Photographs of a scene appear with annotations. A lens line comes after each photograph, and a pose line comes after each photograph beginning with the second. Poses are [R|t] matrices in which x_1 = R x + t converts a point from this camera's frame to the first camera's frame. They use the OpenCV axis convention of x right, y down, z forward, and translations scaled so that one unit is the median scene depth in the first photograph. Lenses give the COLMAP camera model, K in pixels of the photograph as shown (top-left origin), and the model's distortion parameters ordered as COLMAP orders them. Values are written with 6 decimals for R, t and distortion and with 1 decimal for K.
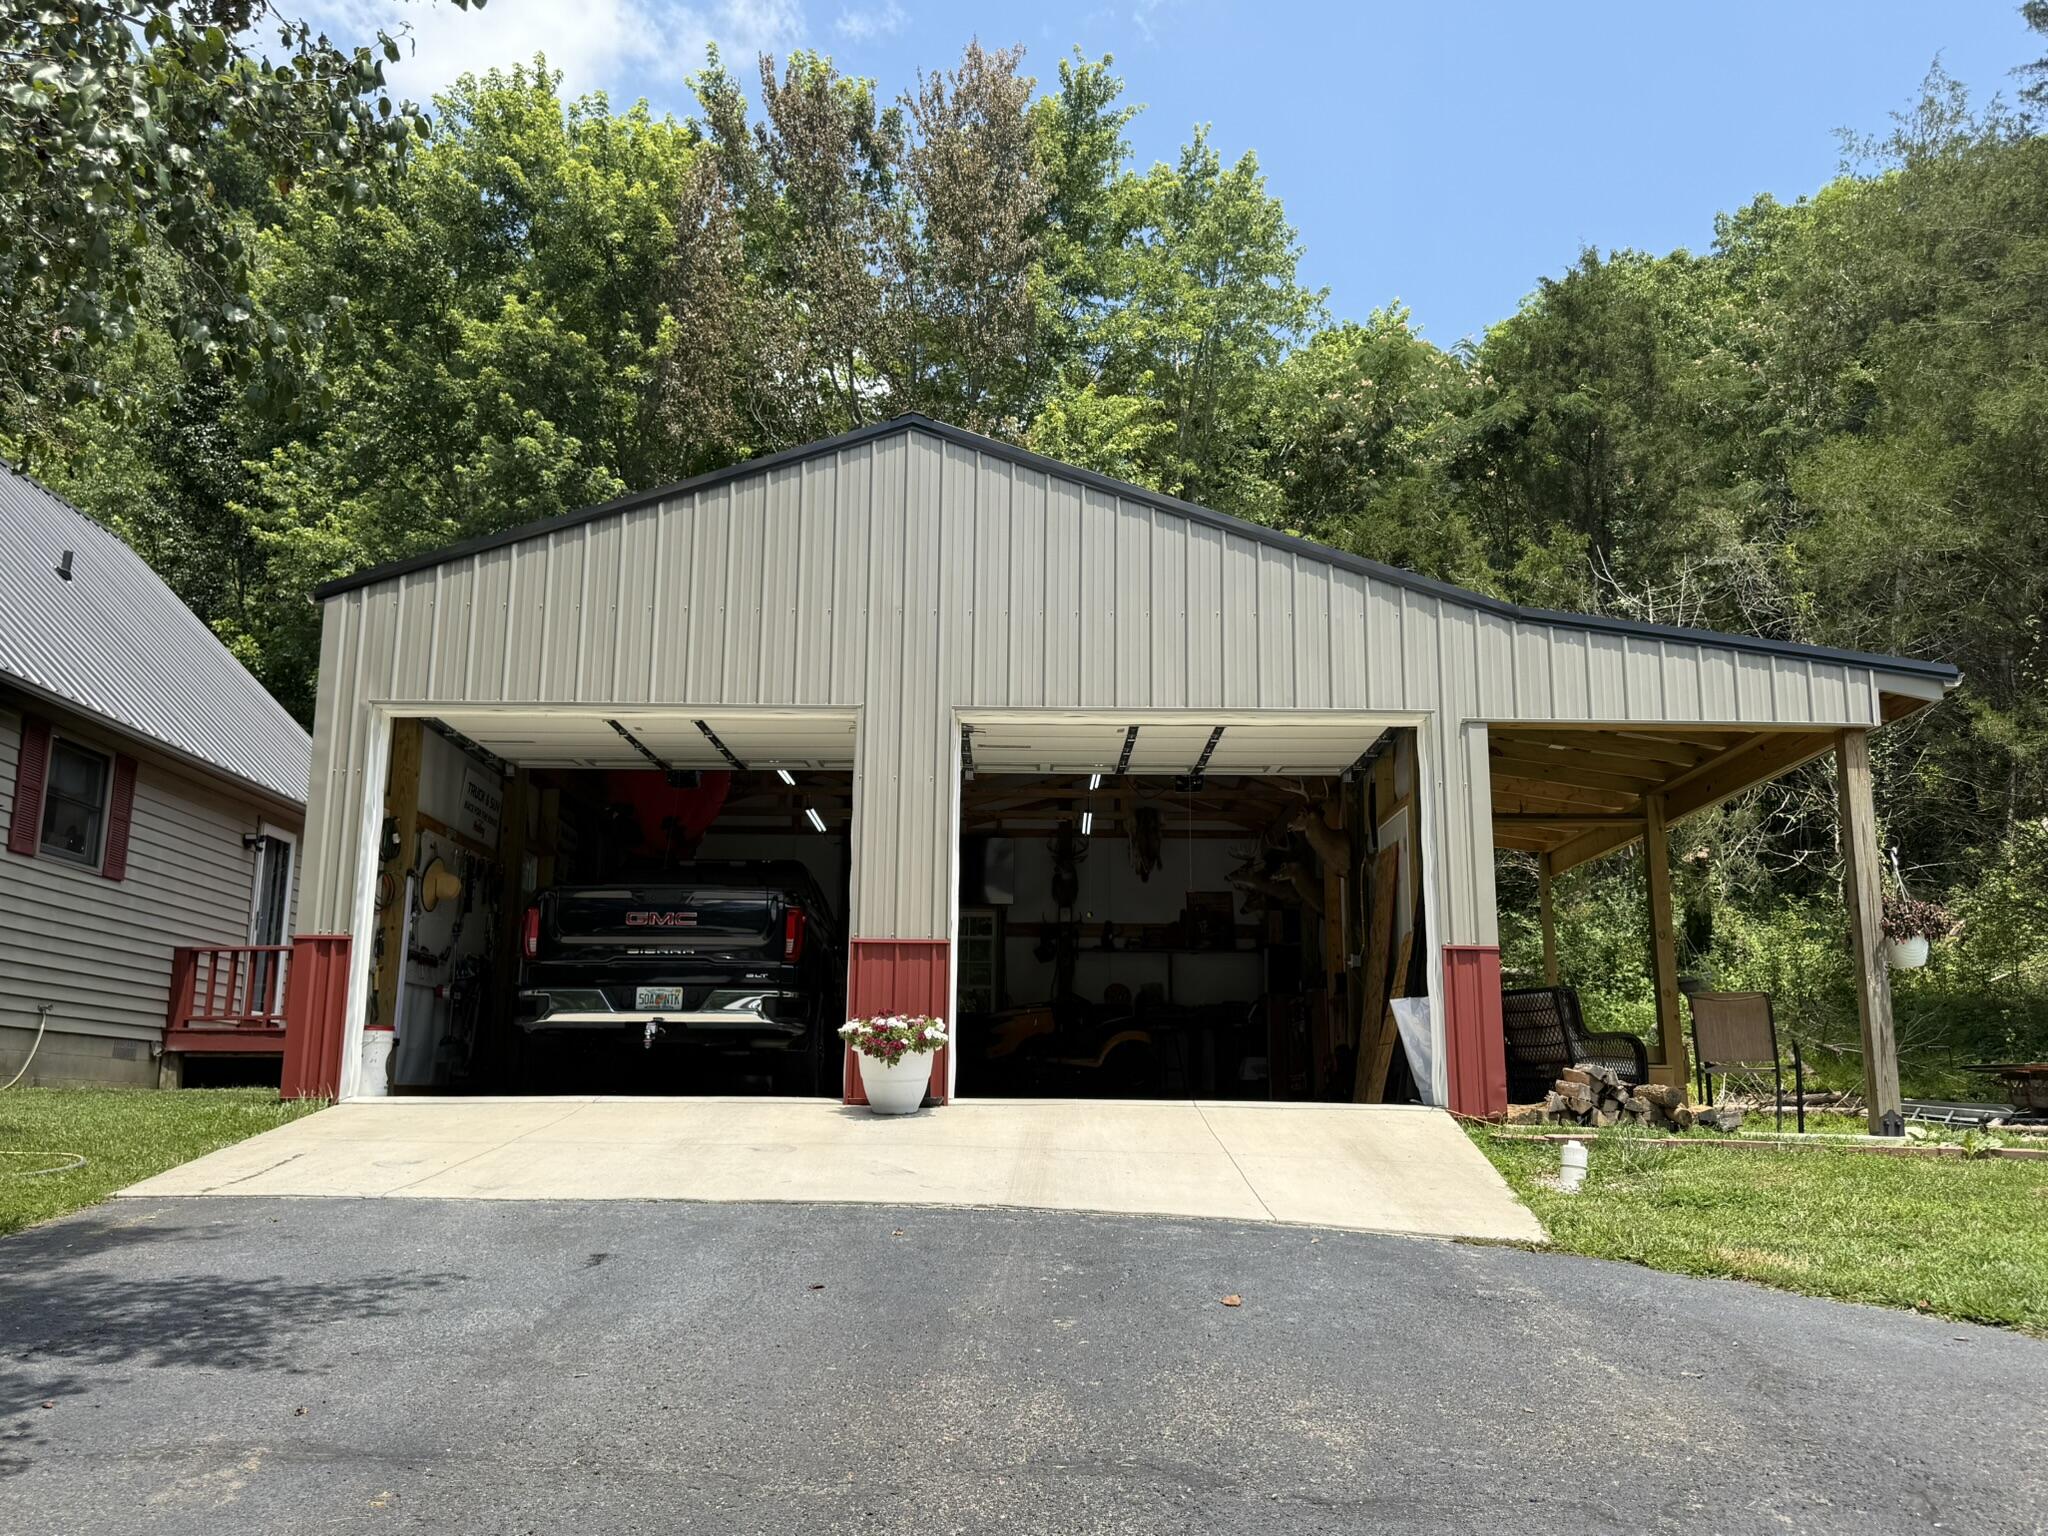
lens RADIAL K [[1693.1, 0, 1028.3], [0, 1693.1, 780.2], [0, 0, 1]] dist [0.130521, -0.217224]
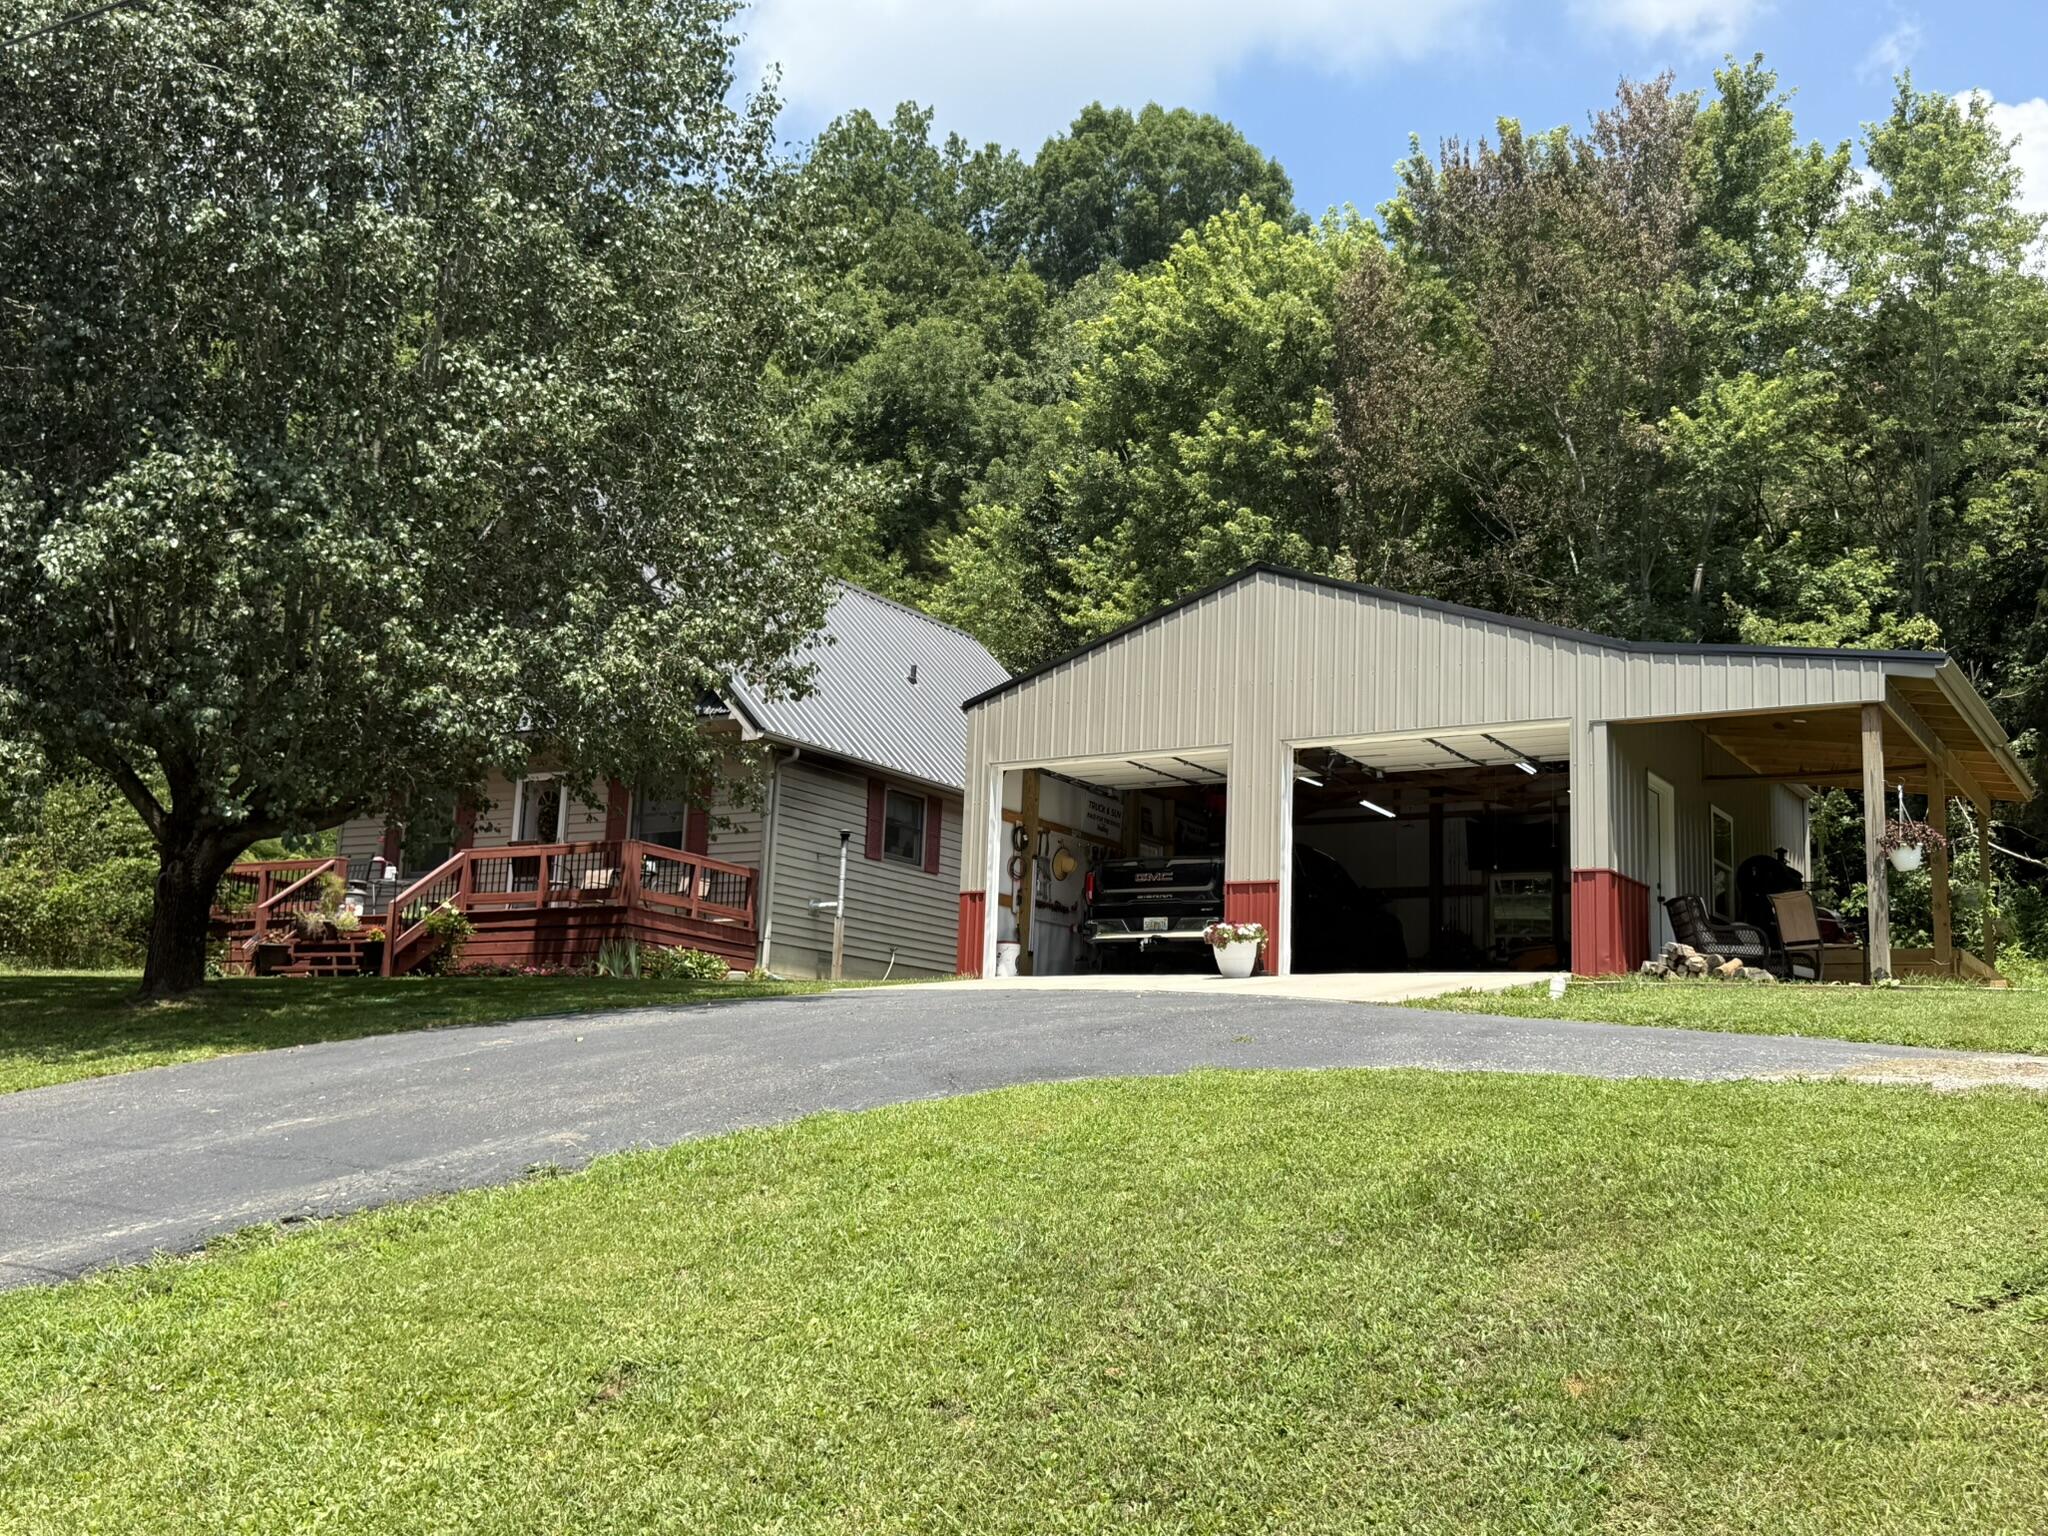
lens RADIAL K [[2034.3, 0, 1024.0], [0, 2034.3, 768.0], [0, 0, 1]] dist [0.094350, -0.093467]
pose [[0.847680, -0.072968, -0.525467, 0.563135], [0.072552, 0.997135, -0.021425, 0.006114], [0.525524, -0.019962, 0.850544, -0.587882]]
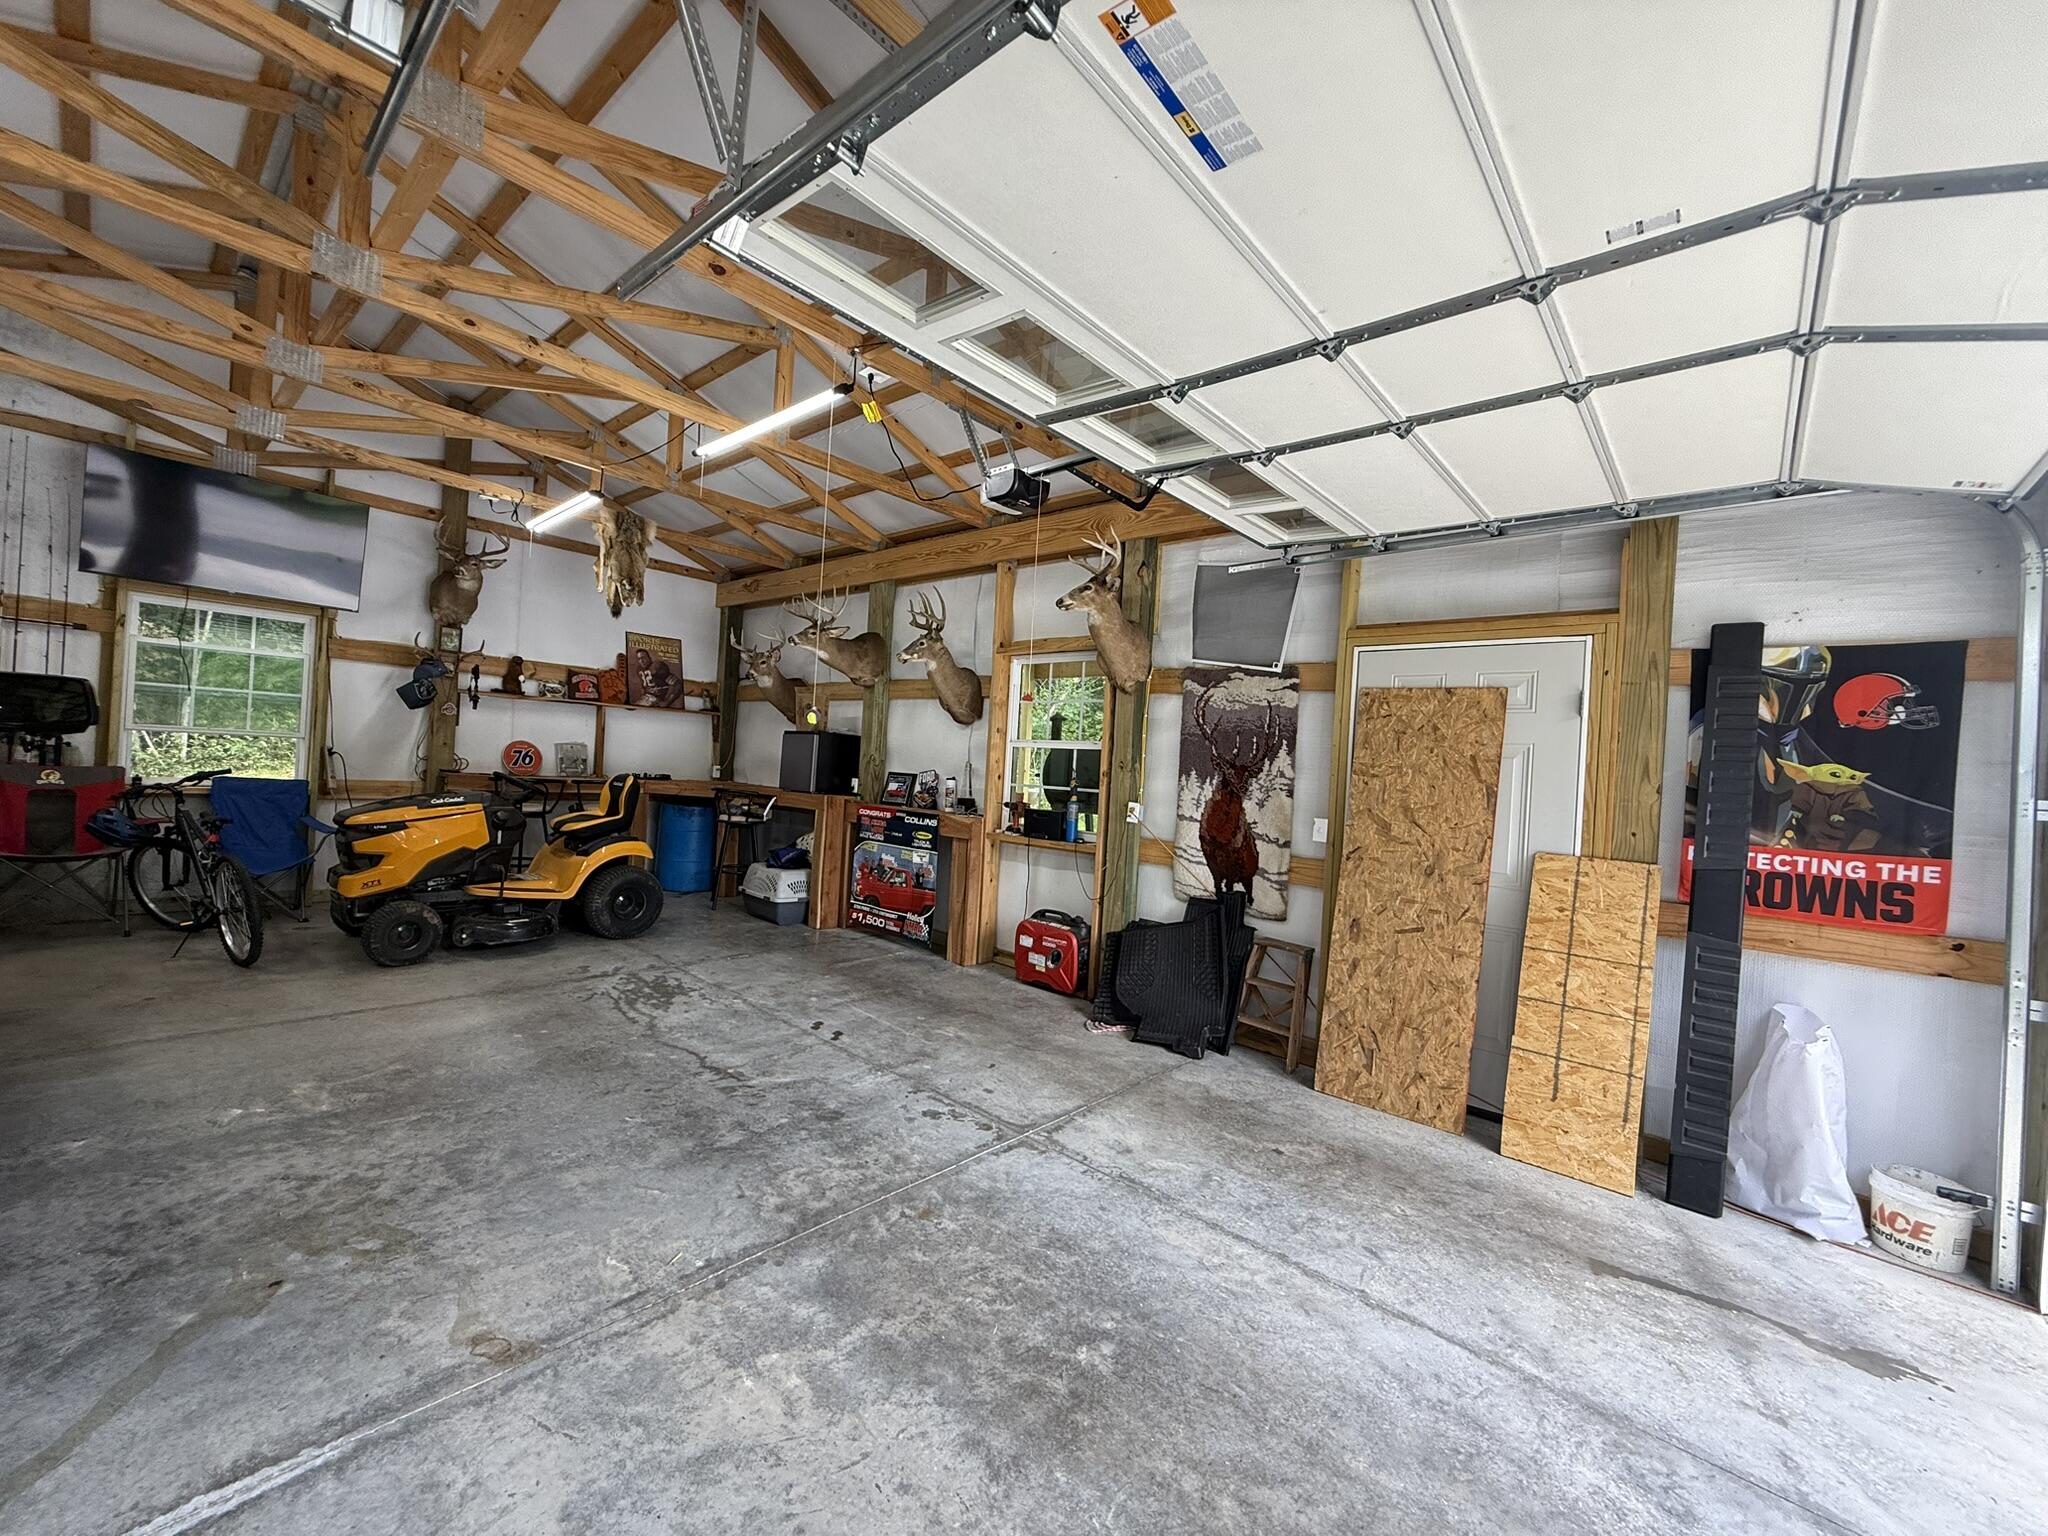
lens RADIAL K [[817.9, 0, 1018.3], [0, 817.9, 765.2], [0, 0, 1]] dist [-0.000453, 0.000170]
pose [[0.663329, 0.032831, 0.747607, -0.090088], [-0.200758, 0.970222, 0.135519, 0.047891], [-0.720896, -0.239982, 0.650168, 0.769146]]
